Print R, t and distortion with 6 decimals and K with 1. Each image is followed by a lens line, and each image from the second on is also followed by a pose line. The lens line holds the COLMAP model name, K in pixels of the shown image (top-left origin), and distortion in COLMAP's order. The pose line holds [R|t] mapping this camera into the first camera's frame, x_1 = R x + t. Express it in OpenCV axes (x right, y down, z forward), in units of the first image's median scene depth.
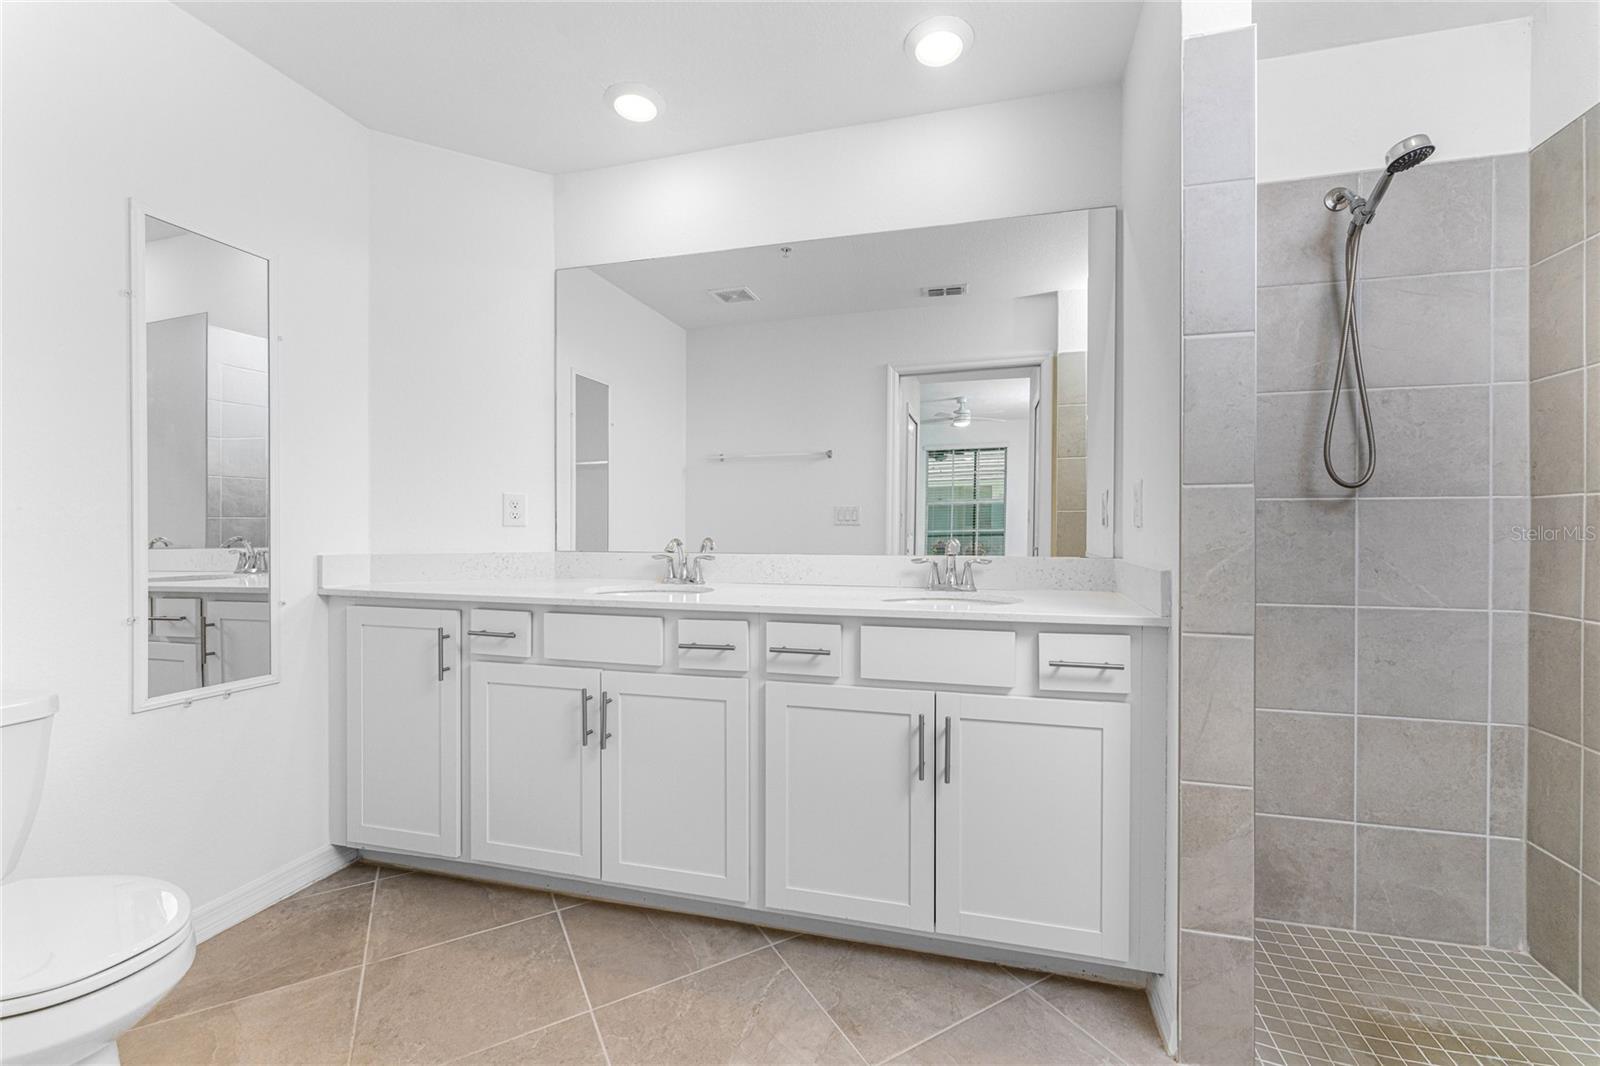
lens RADIAL K [[632.5, 0, 803.5], [0, 632.5, 531.1], [0, 0, 1]] dist [-0.009454, 0.000096]
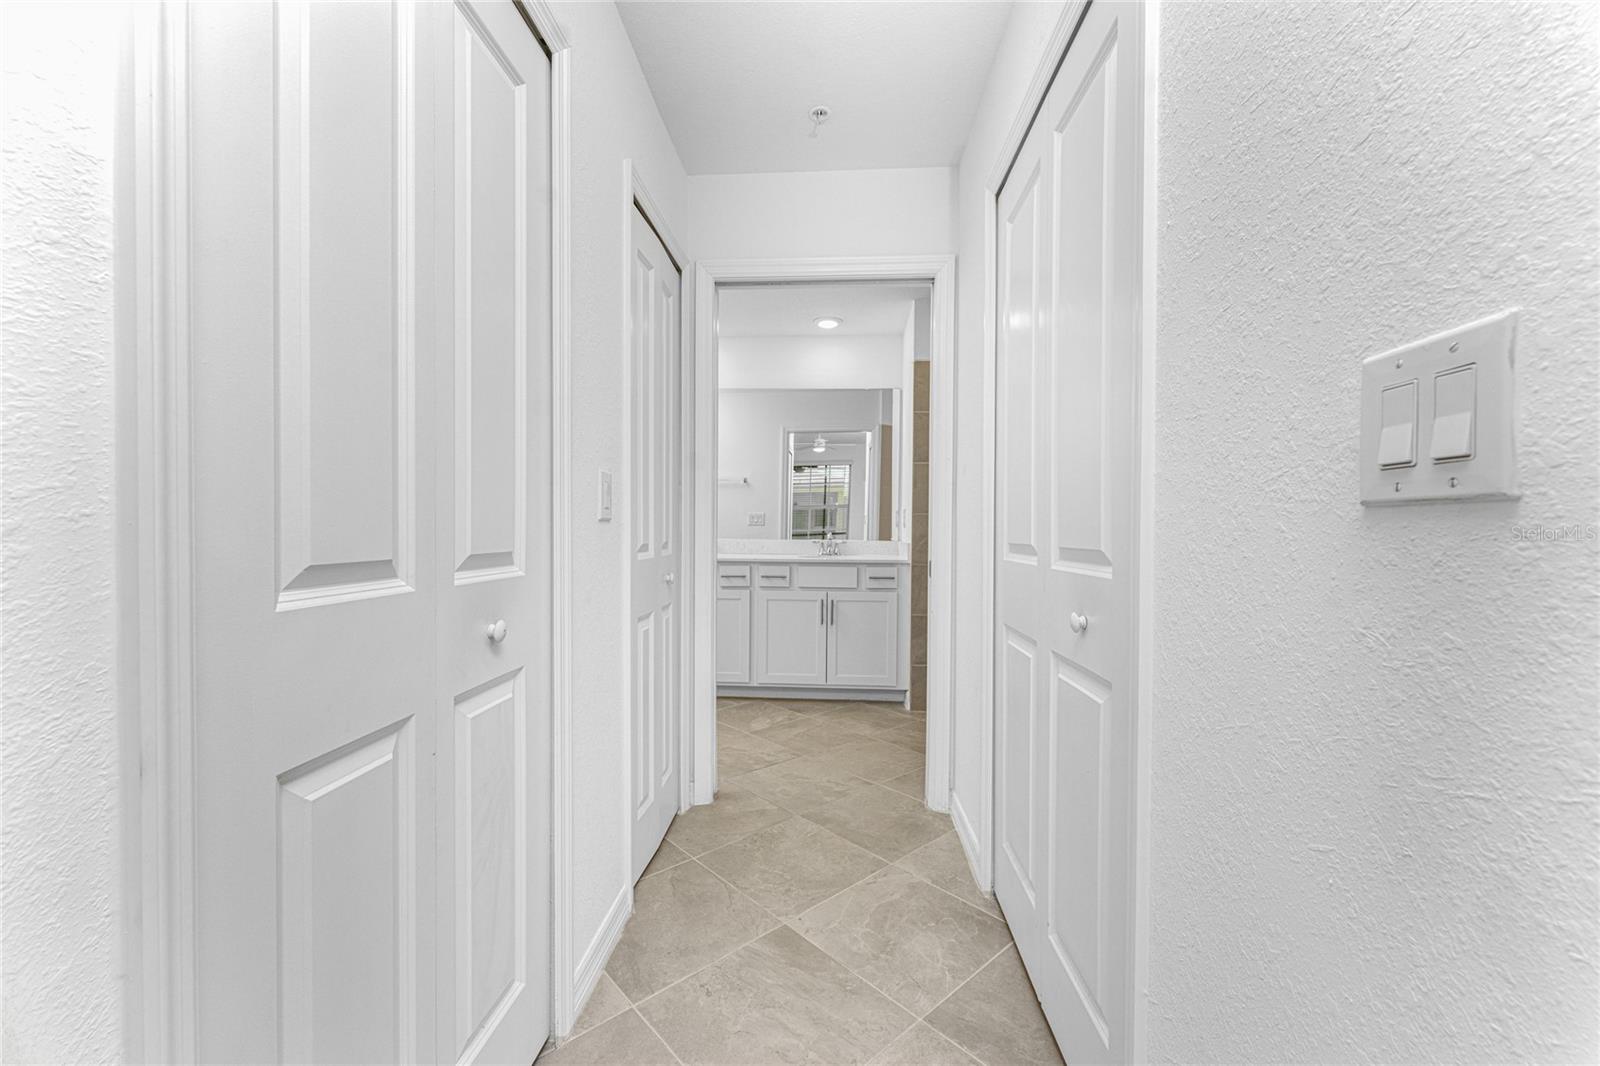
lens RADIAL K [[632.5, 0, 803.5], [0, 632.5, 531.1], [0, 0, 1]] dist [-0.009454, 0.000096]
pose [[0.971694, 0.008033, 0.236107, -0.409592], [-0.008453, 0.999964, 0.000766, 0.008457], [-0.236092, -0.002740, 0.971727, -1.223153]]
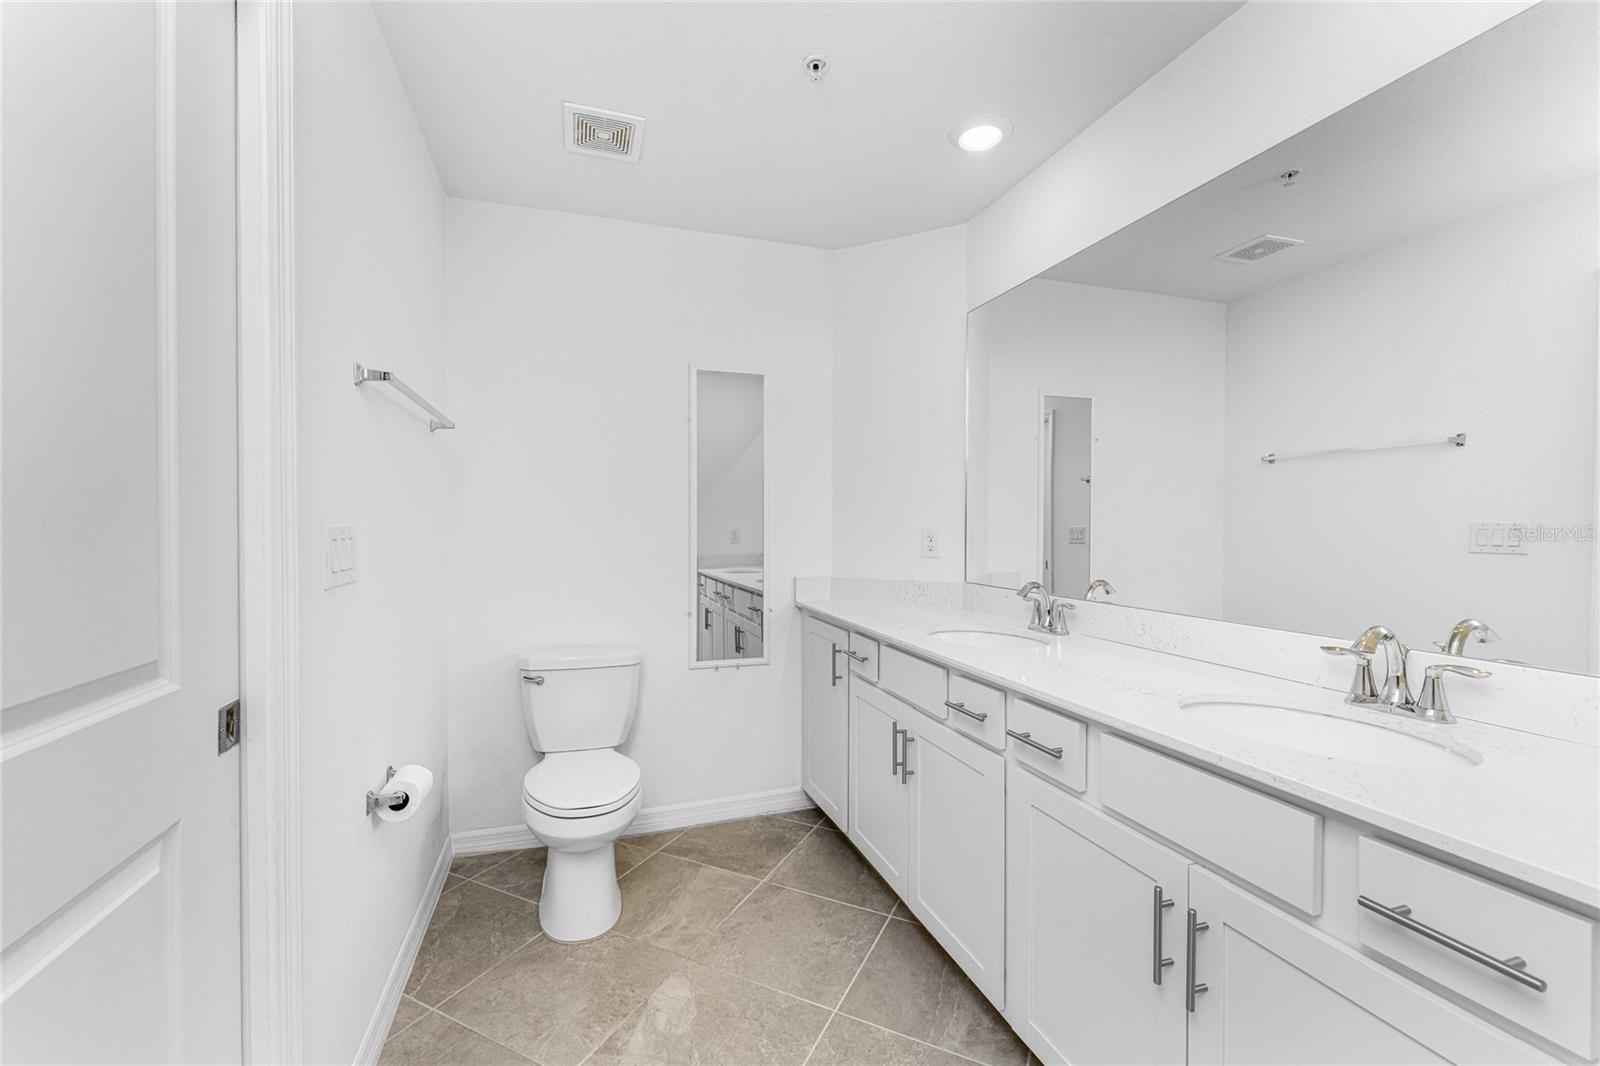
lens RADIAL K [[632.5, 0, 803.5], [0, 632.5, 531.1], [0, 0, 1]] dist [-0.009454, 0.000096]
pose [[0.563487, 0.007273, -0.826093, 0.433670], [-0.002219, 0.999971, 0.007290, -0.080518], [0.826122, -0.002275, 0.563486, 0.253063]]
